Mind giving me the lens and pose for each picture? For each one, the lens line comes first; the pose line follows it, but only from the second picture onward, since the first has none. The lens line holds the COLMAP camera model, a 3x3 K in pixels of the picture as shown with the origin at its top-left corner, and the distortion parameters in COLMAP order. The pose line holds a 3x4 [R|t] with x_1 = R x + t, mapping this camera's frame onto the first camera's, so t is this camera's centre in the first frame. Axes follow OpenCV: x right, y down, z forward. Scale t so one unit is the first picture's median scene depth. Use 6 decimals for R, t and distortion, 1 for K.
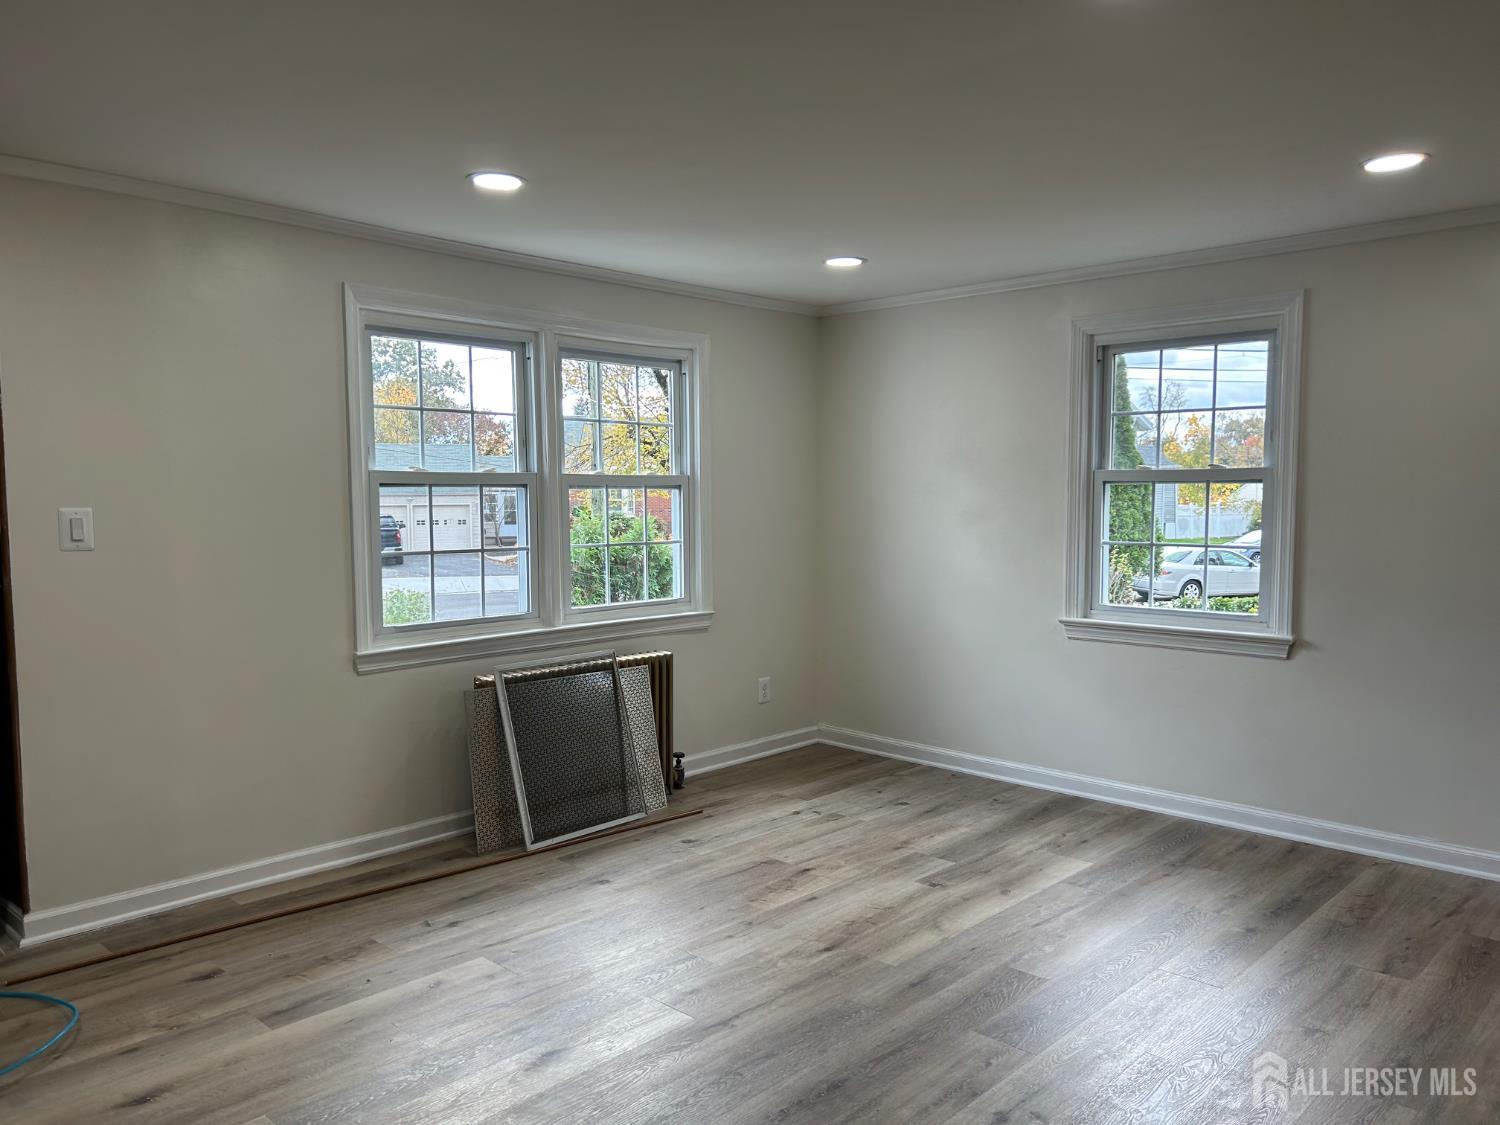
lens RADIAL K [[1136.3, 0, 745.9], [0, 1136.3, 565.7], [0, 0, 1]] dist [0.060540, 0.001944]
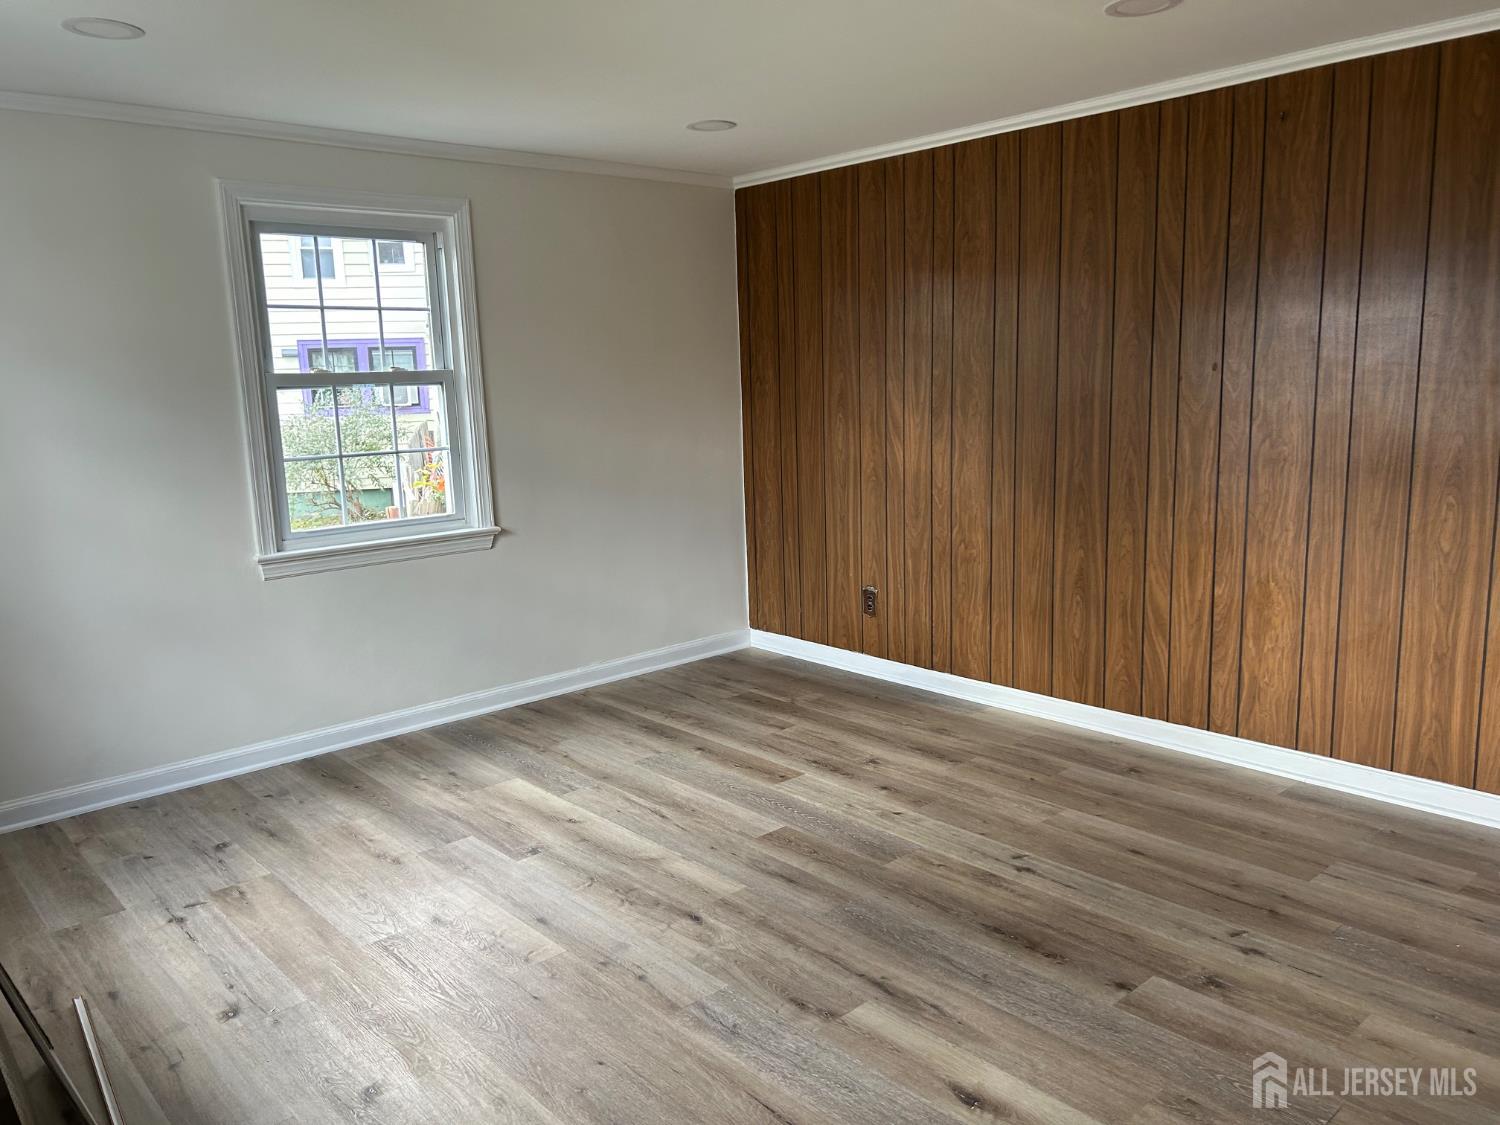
lens RADIAL K [[1136.3, 0, 746.8], [0, 1136.3, 564.7], [0, 0, 1]] dist [0.060540, 0.001944]
pose [[0.071601, -0.165917, 0.983537, -0.574901], [0.095599, 0.982670, 0.158811, -0.051388], [-0.992841, 0.082654, 0.086222, 0.669388]]
